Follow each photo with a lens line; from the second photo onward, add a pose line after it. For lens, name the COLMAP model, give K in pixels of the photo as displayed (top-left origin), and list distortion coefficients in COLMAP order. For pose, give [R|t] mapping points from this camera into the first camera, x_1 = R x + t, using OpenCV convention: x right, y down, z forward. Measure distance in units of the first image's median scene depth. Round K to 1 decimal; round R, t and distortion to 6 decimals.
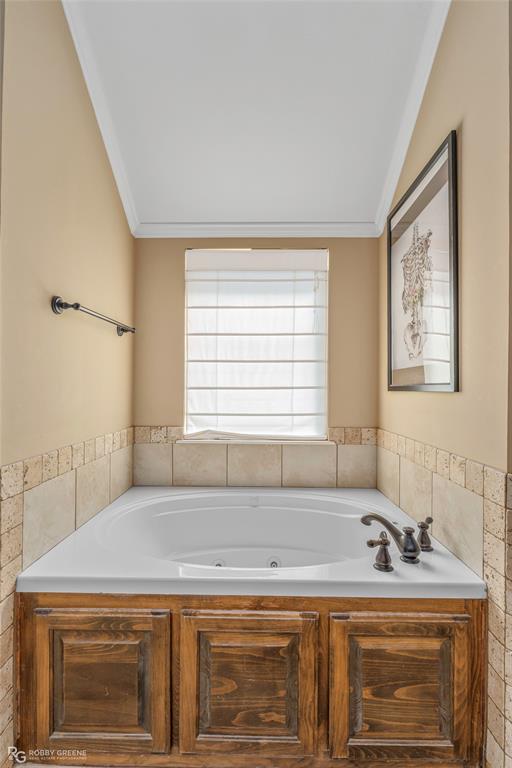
lens RADIAL K [[350.6, 0, 256.5], [0, 350.6, 383.6], [0, 0, 1]] dist [-0.001239, 0.000868]
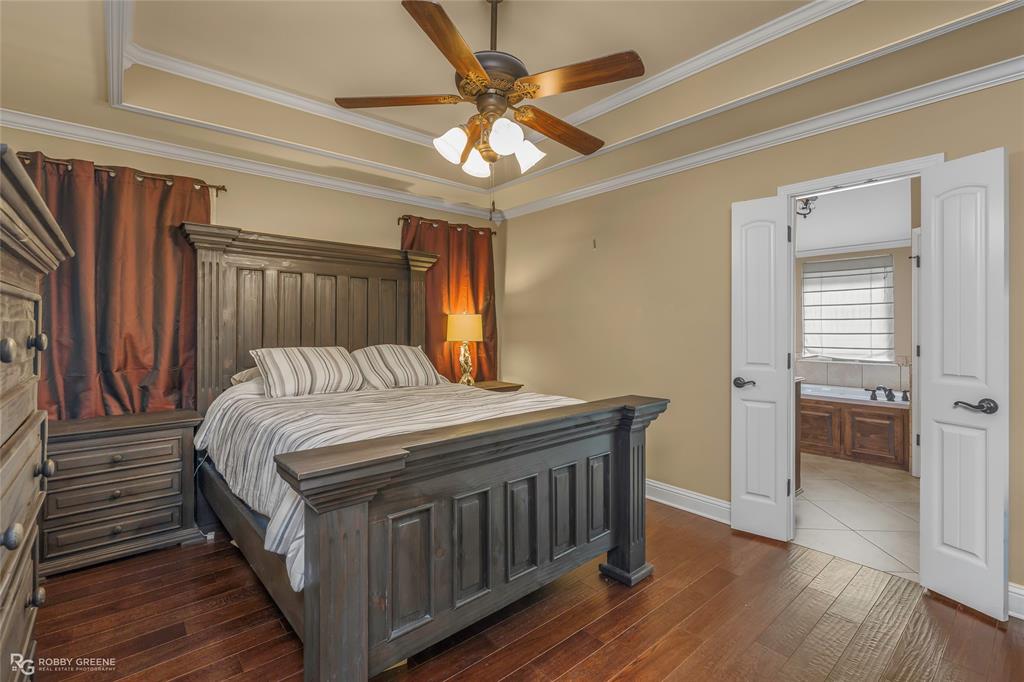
lens RADIAL K [[467.4, 0, 514.0], [0, 467.4, 330.3], [0, 0, 1]] dist [-0.001239, 0.000868]
pose [[0.662826, -0.005678, -0.748752, 0.900657], [0.010192, 0.999947, 0.001439, -0.035575], [0.748704, -0.008585, 0.662849, -2.563624]]
